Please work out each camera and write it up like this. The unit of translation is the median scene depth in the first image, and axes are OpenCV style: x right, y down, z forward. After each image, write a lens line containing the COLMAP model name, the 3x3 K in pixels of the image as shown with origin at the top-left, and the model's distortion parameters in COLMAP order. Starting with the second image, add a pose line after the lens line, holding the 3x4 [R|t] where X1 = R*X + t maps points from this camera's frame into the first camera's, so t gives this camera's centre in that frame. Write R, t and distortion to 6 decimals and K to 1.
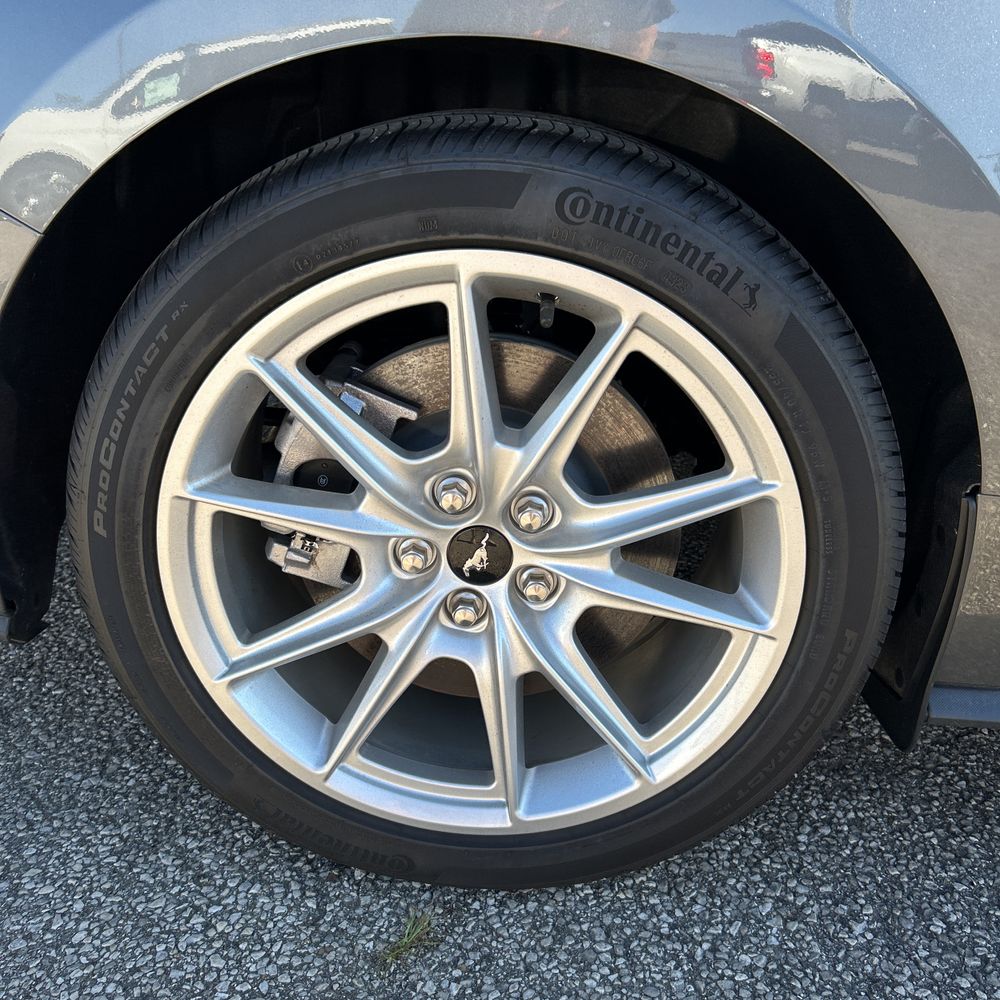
lens RADIAL K [[1031.2, 0, 482.9], [0, 1031.2, 500.3], [0, 0, 1]] dist [0.008675, 0.000000]
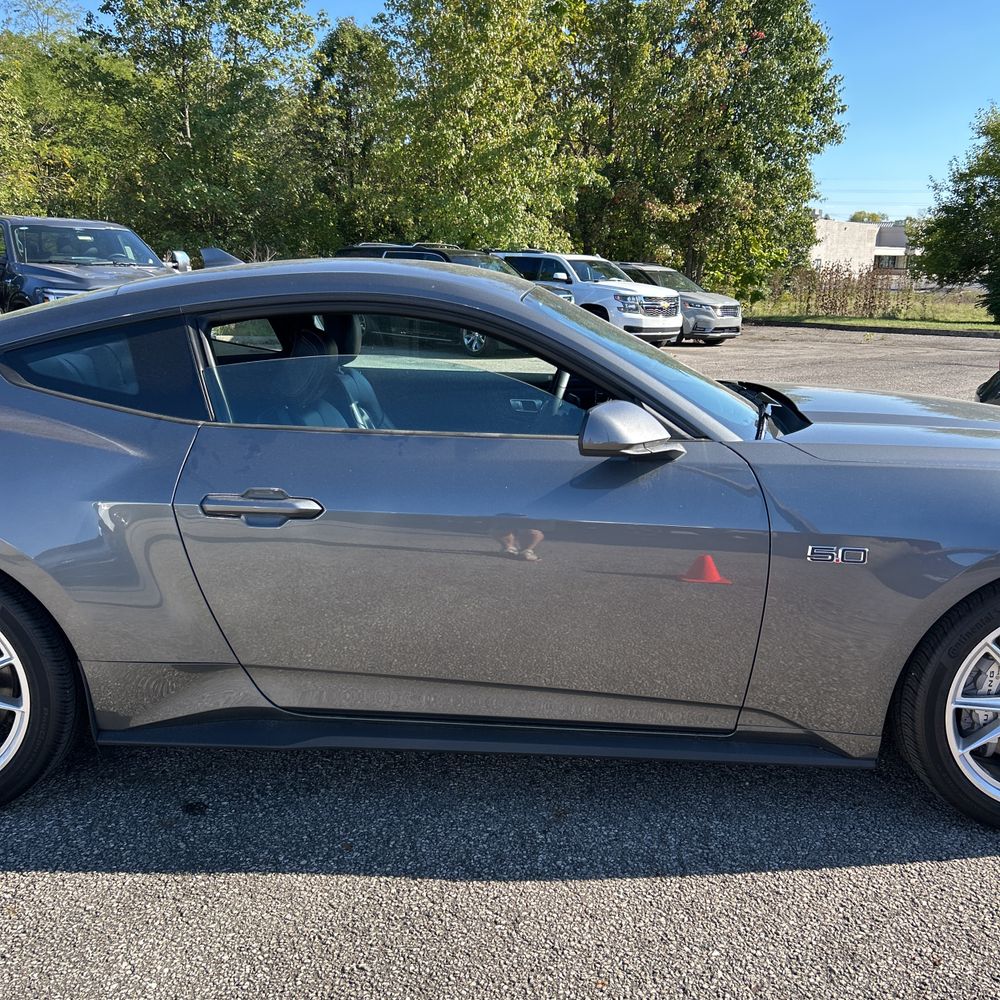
lens RADIAL K [[1031.2, 0, 507.0], [0, 1031.2, 489.2], [0, 0, 1]] dist [0.008675, 0.000000]
pose [[0.998535, -0.029010, 0.045684, 1.491488], [0.037764, 0.978188, -0.204261, 0.160294], [-0.038762, 0.205687, 0.977850, -1.991082]]
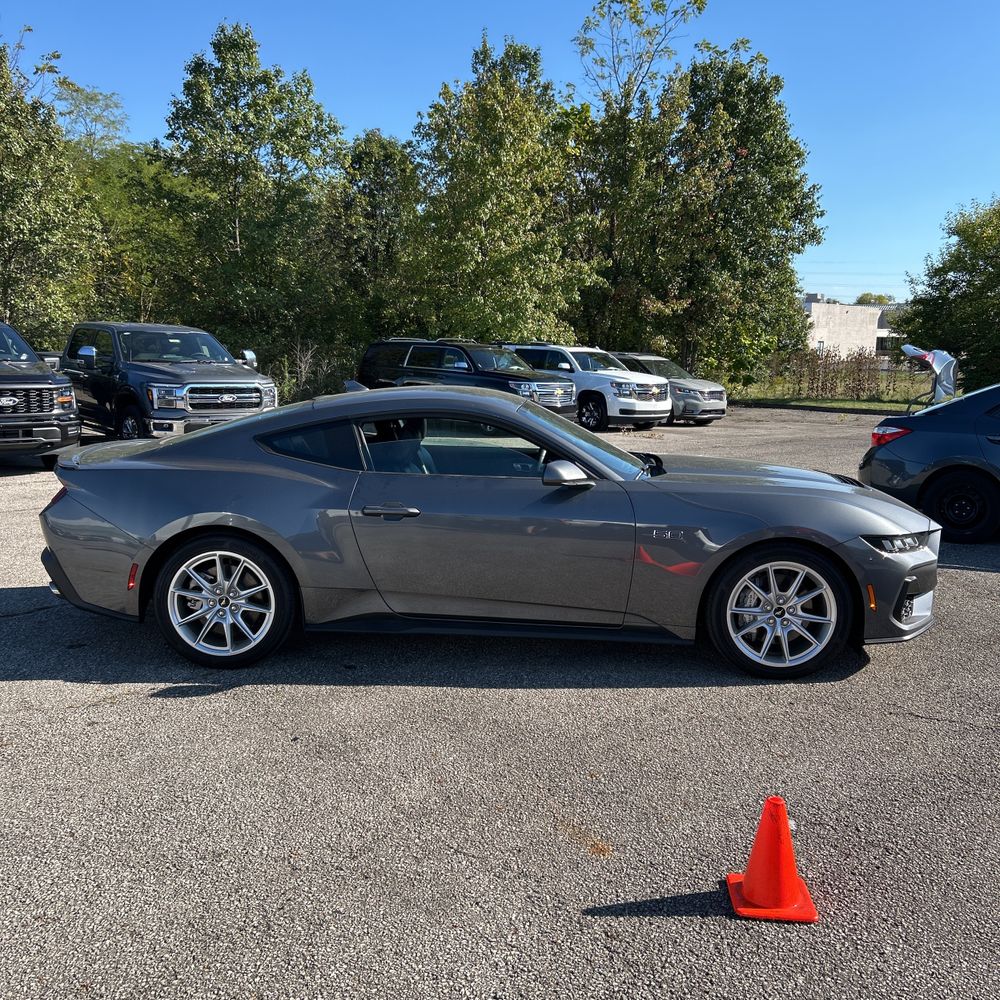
lens RADIAL K [[1031.2, 0, 485.4], [0, 1031.2, 471.6], [0, 0, 1]] dist [0.008675, 0.000000]
pose [[0.999621, -0.023091, 0.014991, 1.404526], [0.026482, 0.955349, -0.294291, 1.104930], [-0.007526, 0.294577, 0.955598, -4.794060]]
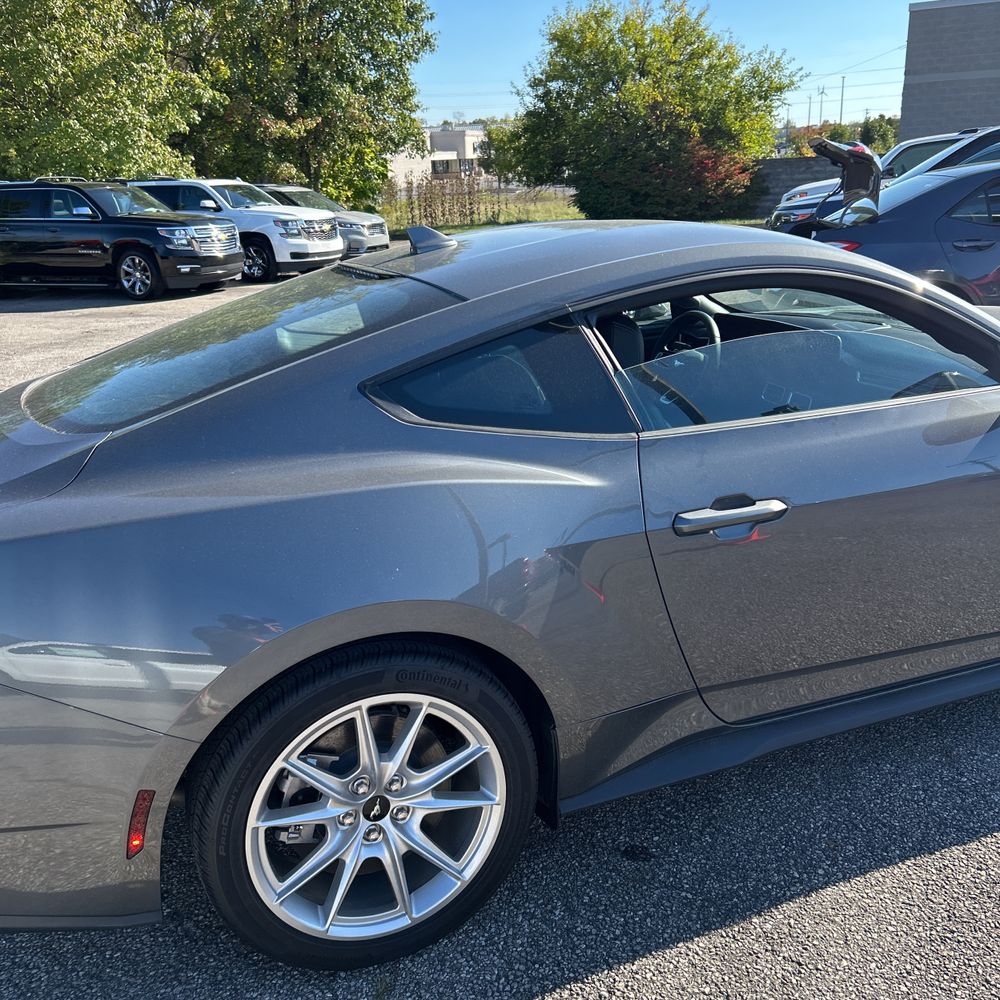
lens RADIAL K [[1031.2, 0, 489.5], [0, 1031.2, 492.6], [0, 0, 1]] dist [0.008675, 0.000000]
pose [[0.895056, -0.199563, 0.398810, -0.563522], [0.246581, 0.966611, -0.069717, -0.412211], [-0.371581, 0.160739, 0.914380, -1.344144]]
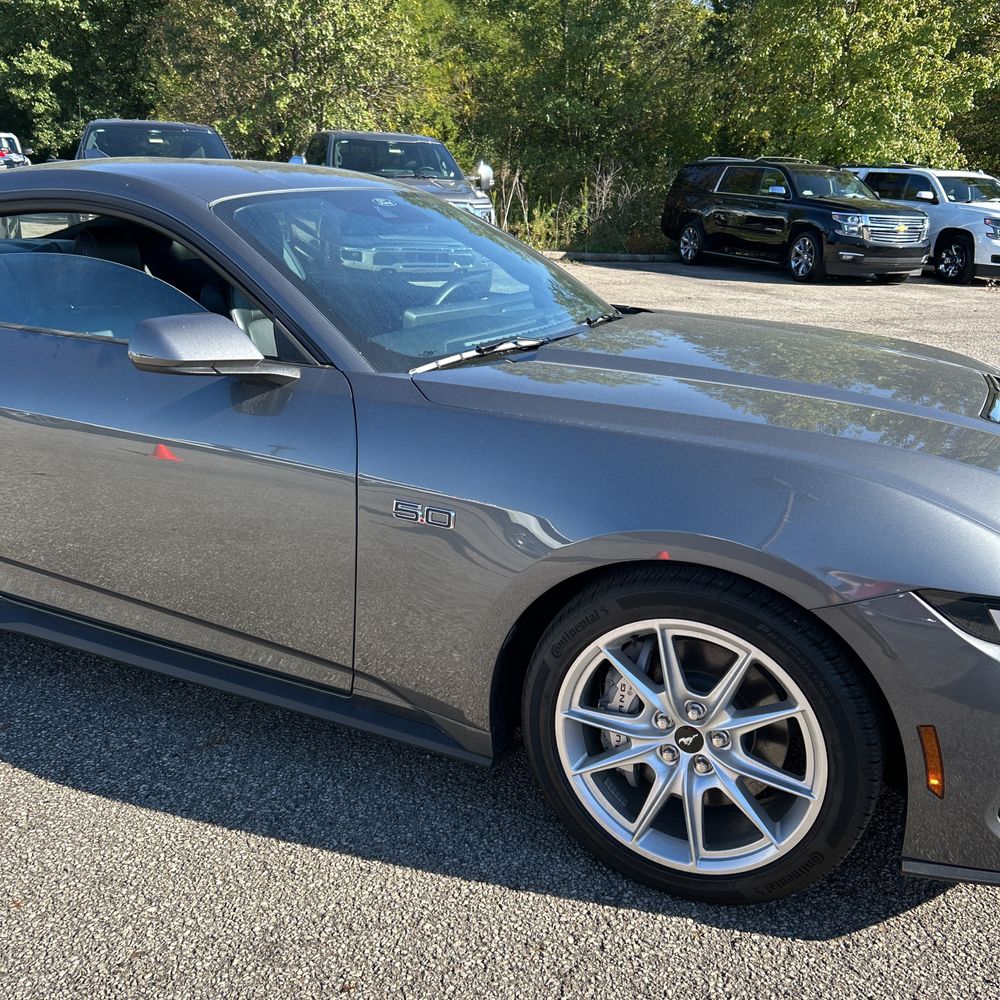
lens RADIAL K [[1031.2, 0, 503.4], [0, 1031.2, 504.9], [0, 0, 1]] dist [0.008675, 0.000000]
pose [[0.937318, 0.093500, -0.335699, 3.414554], [-0.133696, 0.986100, -0.098646, -0.009685], [0.321809, 0.137345, 0.936790, -1.440406]]
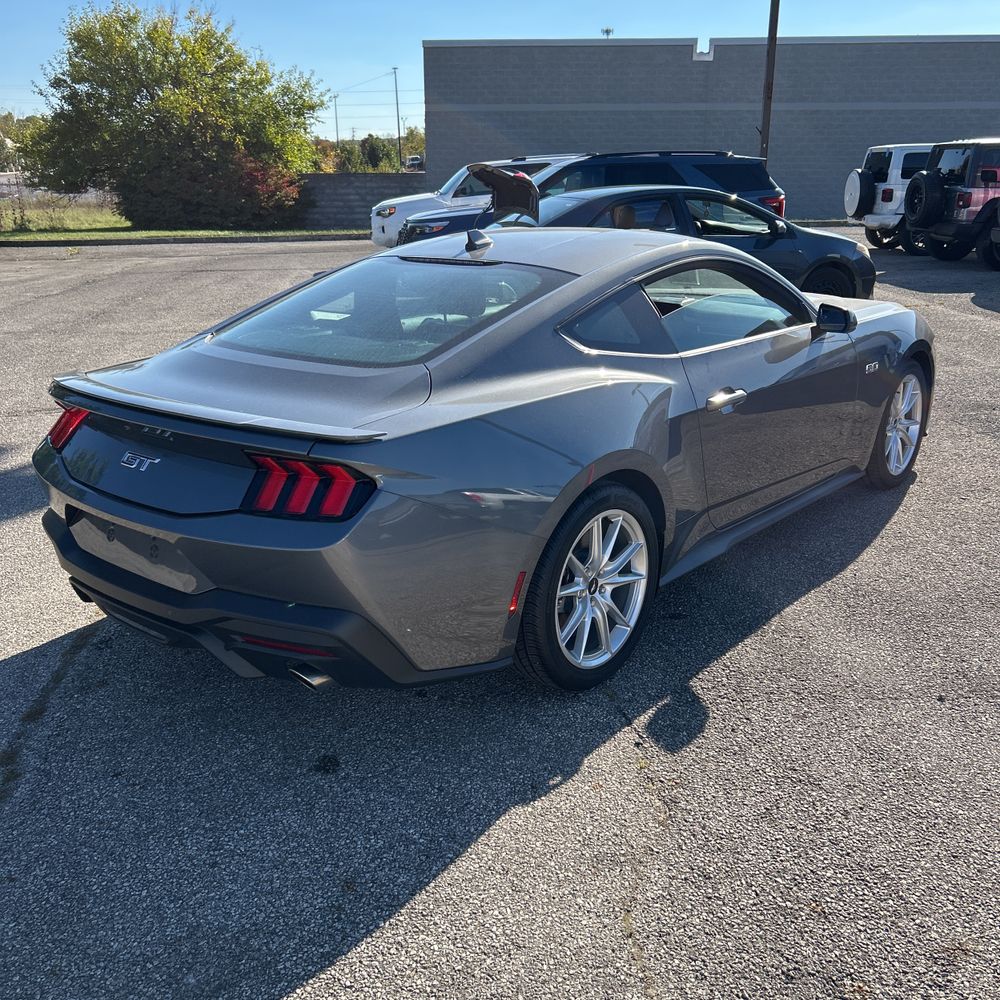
lens RADIAL K [[1031.2, 0, 505.2], [0, 1031.2, 504.3], [0, 0, 1]] dist [0.008675, 0.000000]
pose [[0.594969, -0.284180, 0.751833, -2.973750], [0.353506, 0.932598, 0.072756, -0.621129], [-0.721834, 0.222490, 0.655327, -1.321403]]
